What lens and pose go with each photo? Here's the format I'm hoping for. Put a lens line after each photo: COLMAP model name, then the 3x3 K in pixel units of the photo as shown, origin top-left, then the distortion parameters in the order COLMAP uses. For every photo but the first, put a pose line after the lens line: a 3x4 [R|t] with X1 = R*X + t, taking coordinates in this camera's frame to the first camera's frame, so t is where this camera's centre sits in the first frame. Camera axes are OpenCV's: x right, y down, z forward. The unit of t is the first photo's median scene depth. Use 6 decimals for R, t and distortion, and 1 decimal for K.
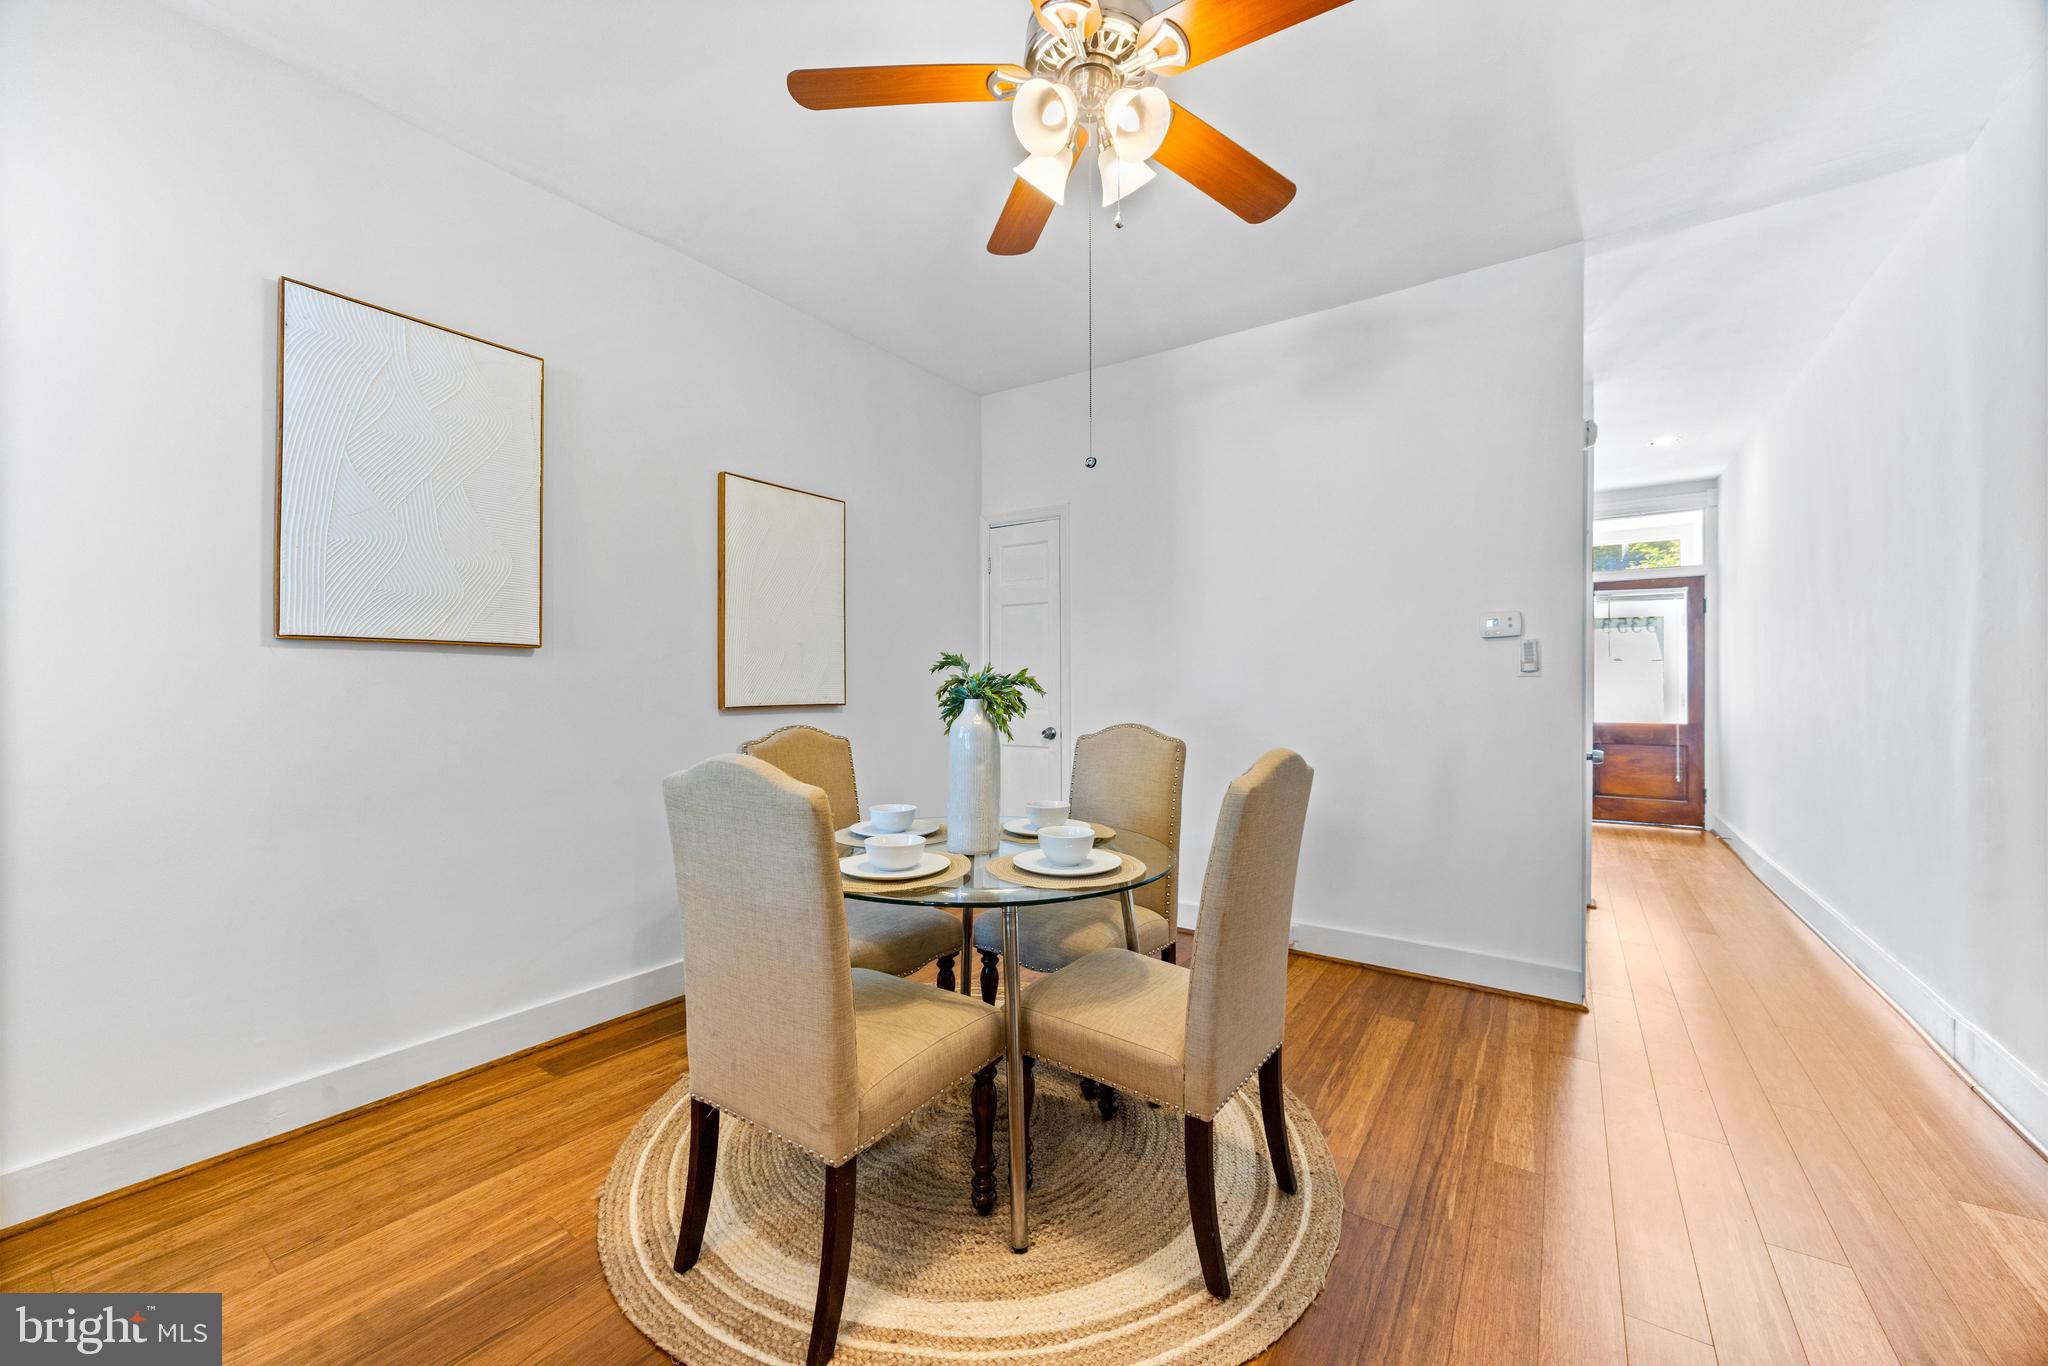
lens RADIAL K [[788.4, 0, 1031.0], [0, 788.4, 691.2], [0, 0, 1]] dist [-0.000887, -0.000426]
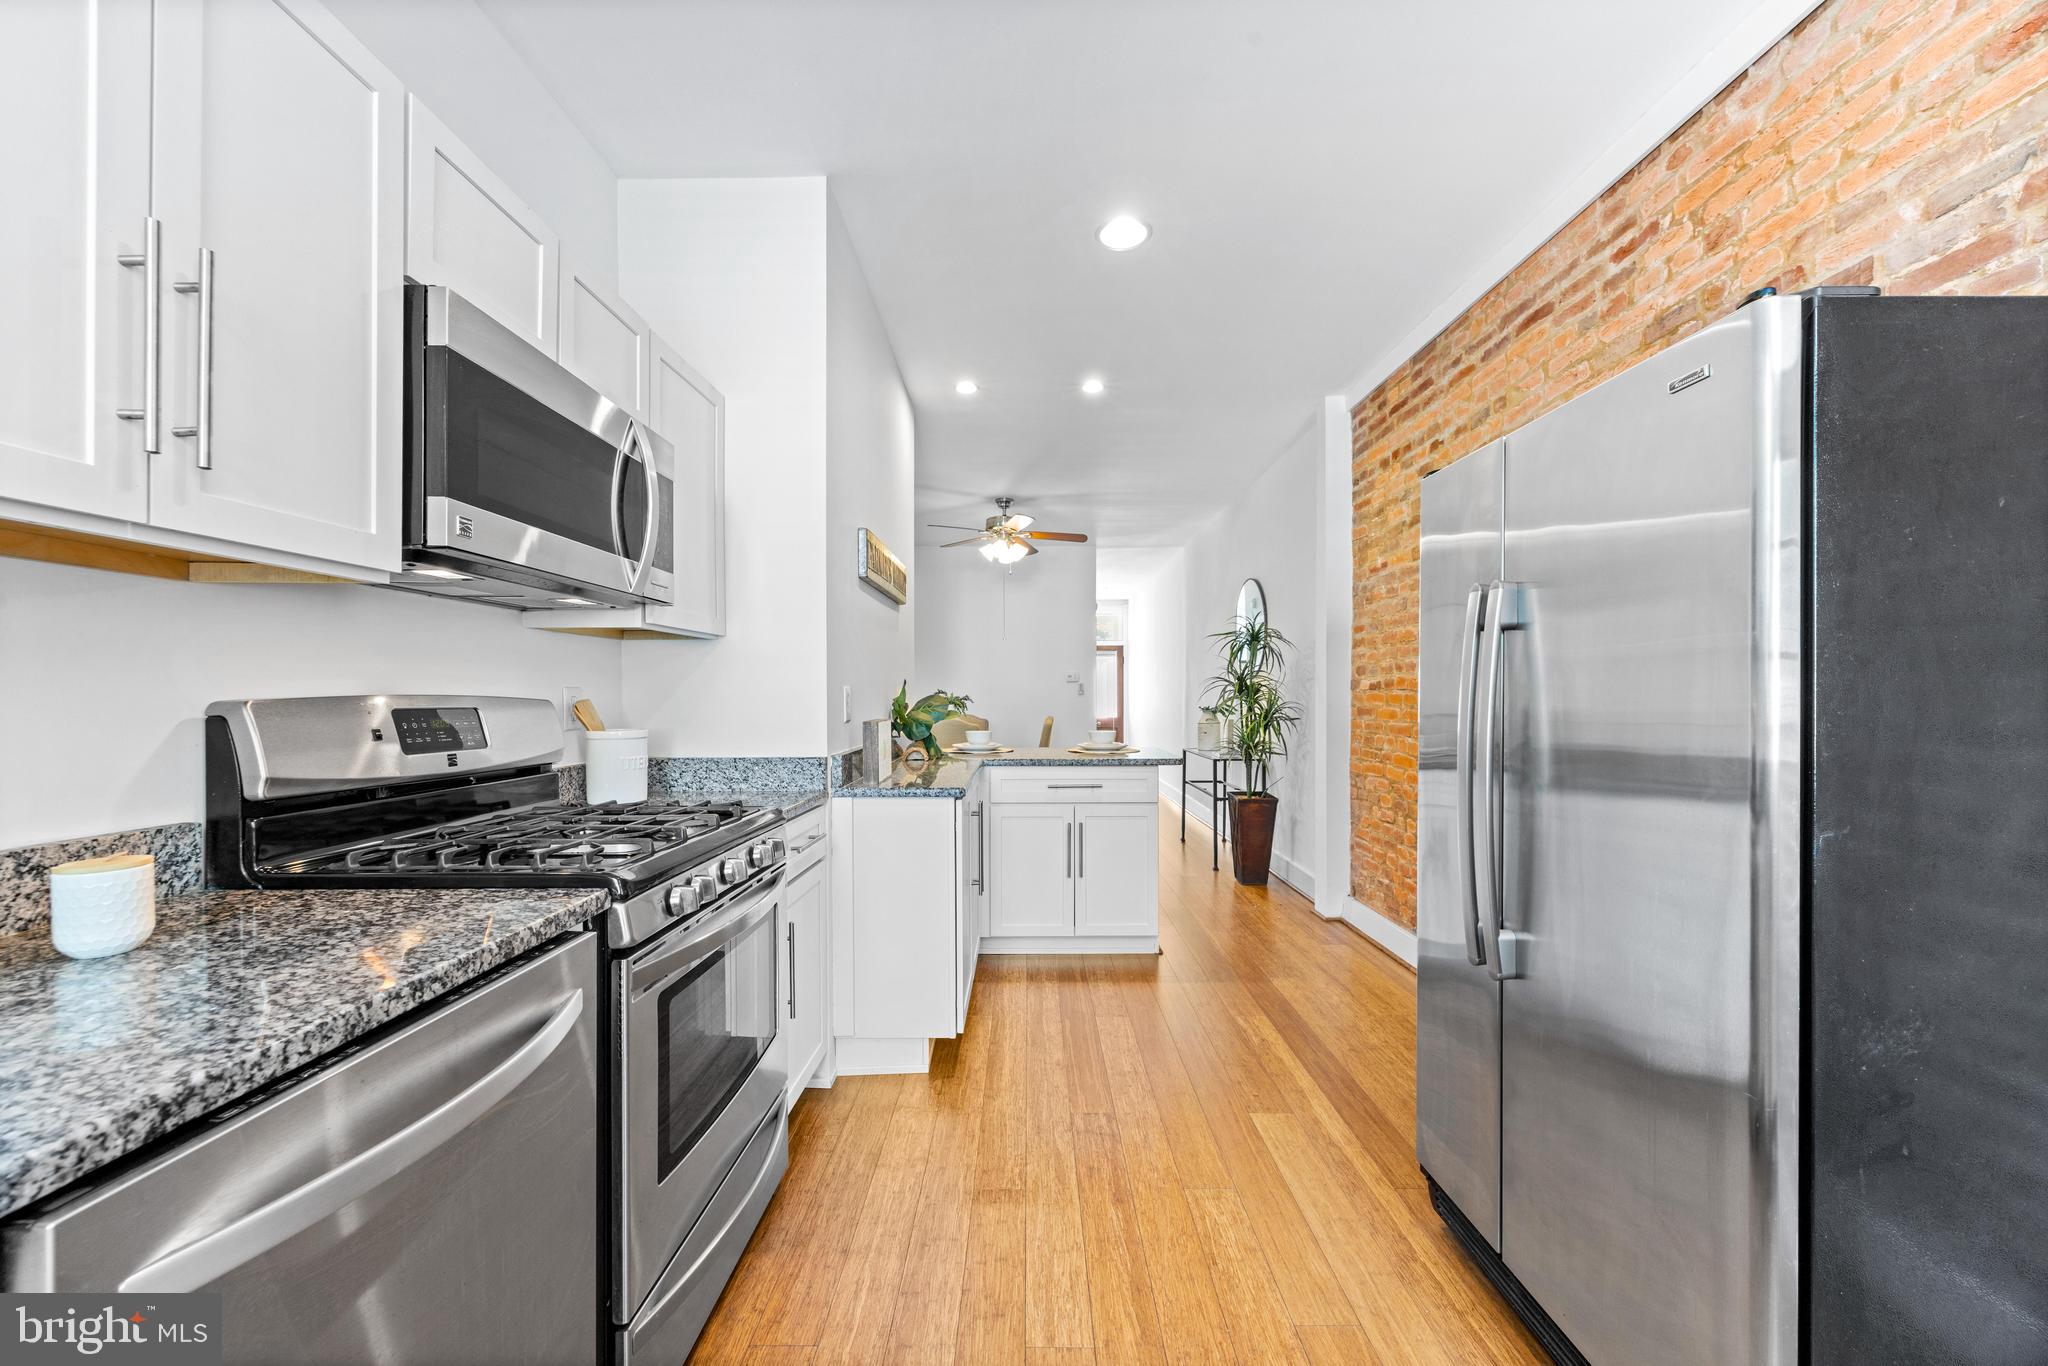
lens RADIAL K [[788.4, 0, 1028.6], [0, 788.4, 695.5], [0, 0, 1]] dist [-0.000887, -0.000426]
pose [[0.820981, 0.001882, 0.570952, -0.538731], [0.002317, 0.999975, -0.006628, -0.001556], [-0.570950, 0.006764, 0.820957, -0.566965]]
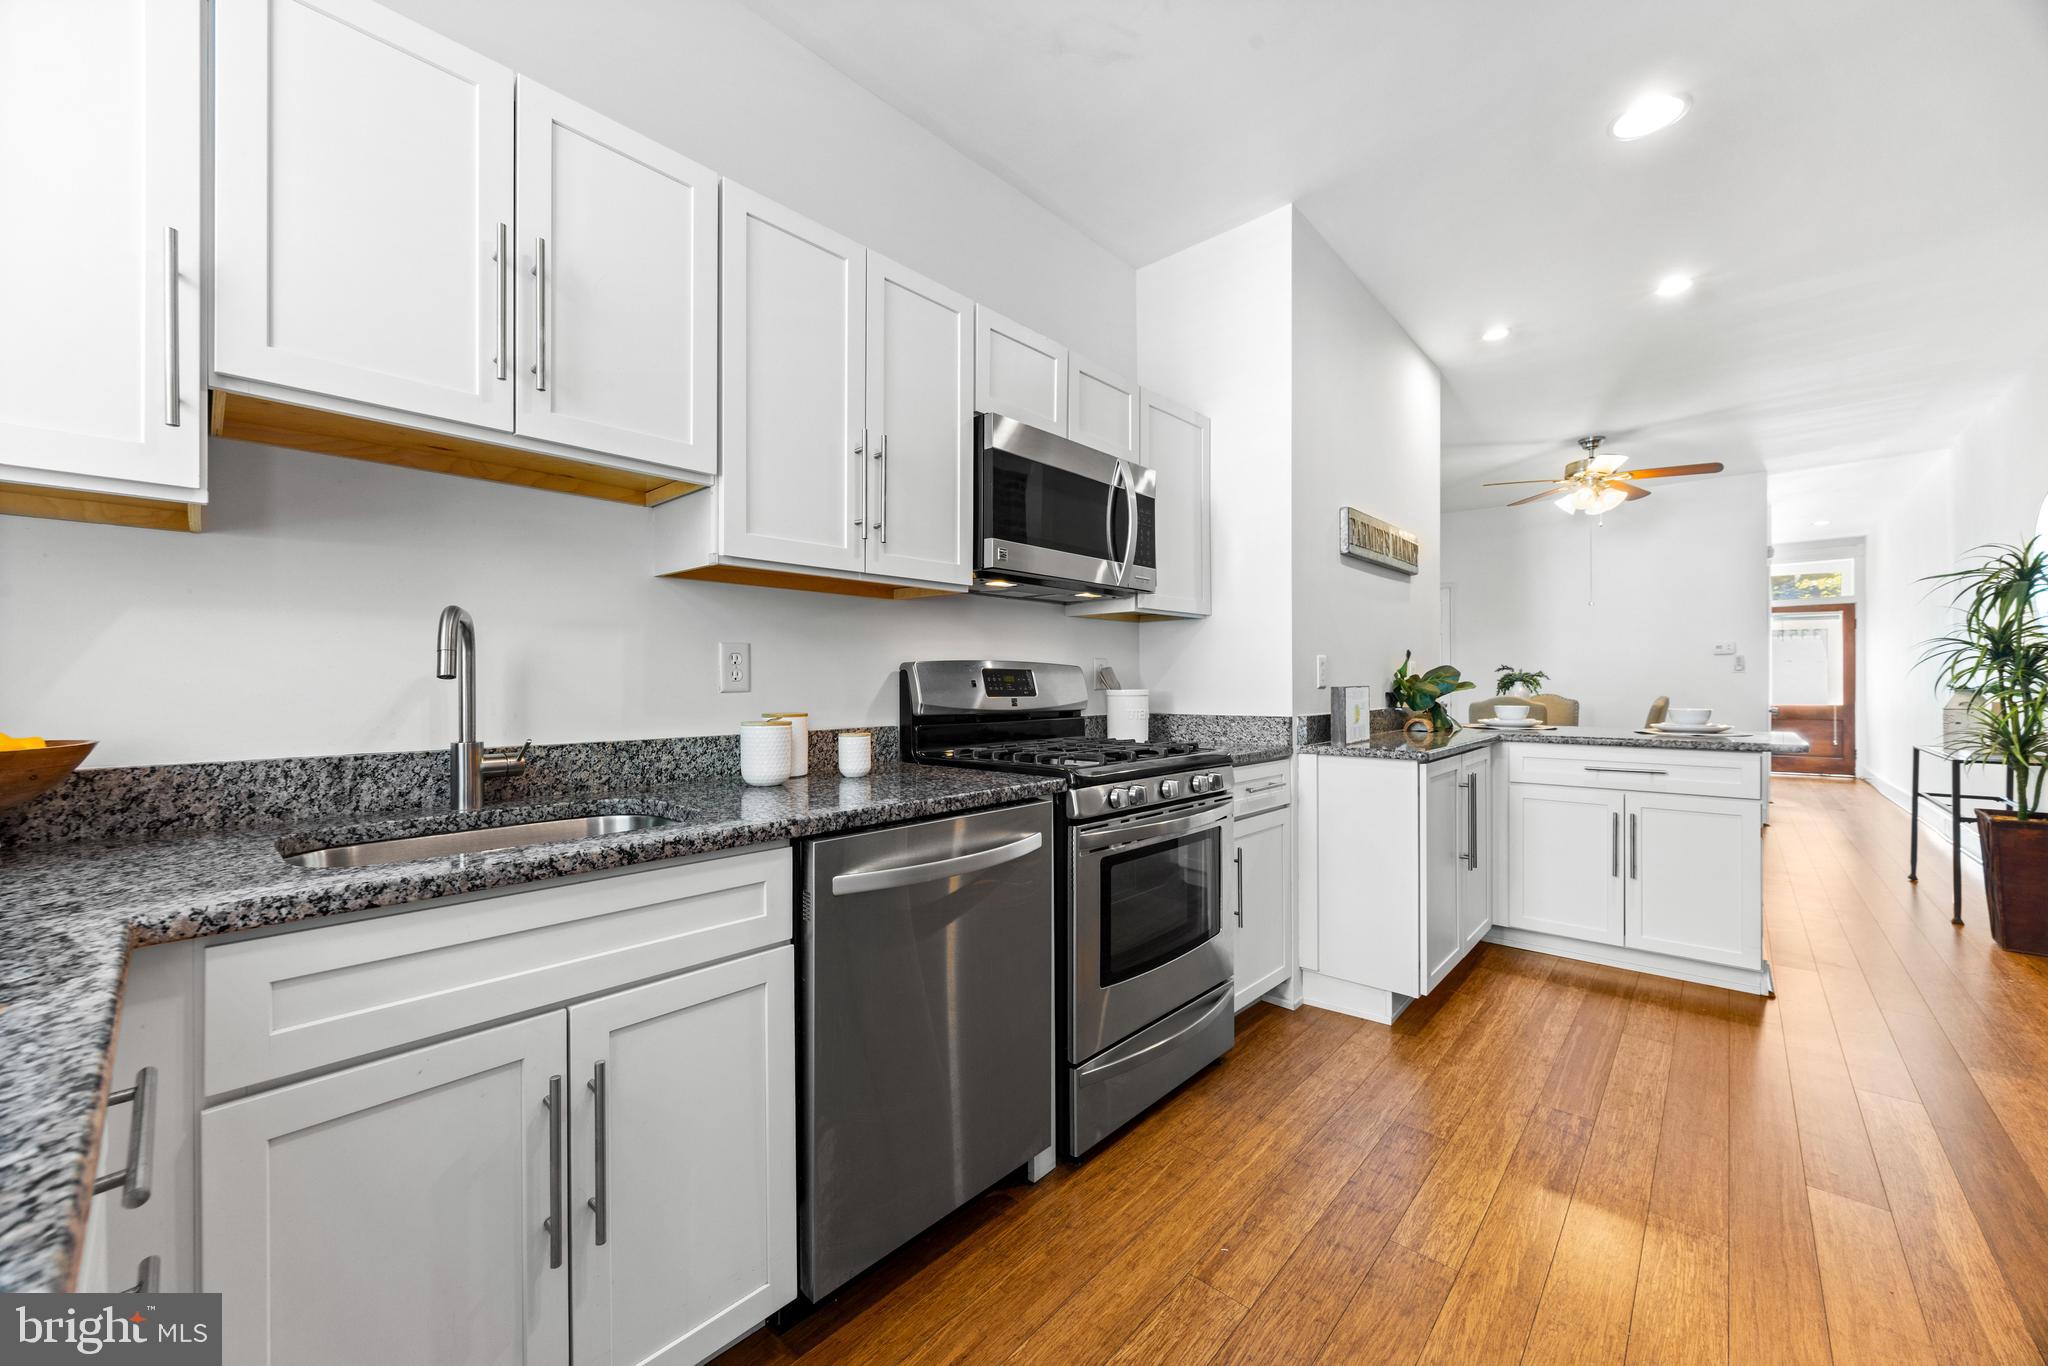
lens RADIAL K [[788.4, 0, 1009.9], [0, 788.4, 681.6], [0, 0, 1]] dist [-0.000887, -0.000426]
pose [[0.990367, 0.000777, -0.138464, -0.489234], [-0.001710, 0.999977, -0.006622, 0.010287], [0.138456, 0.006795, 0.990345, -0.653998]]
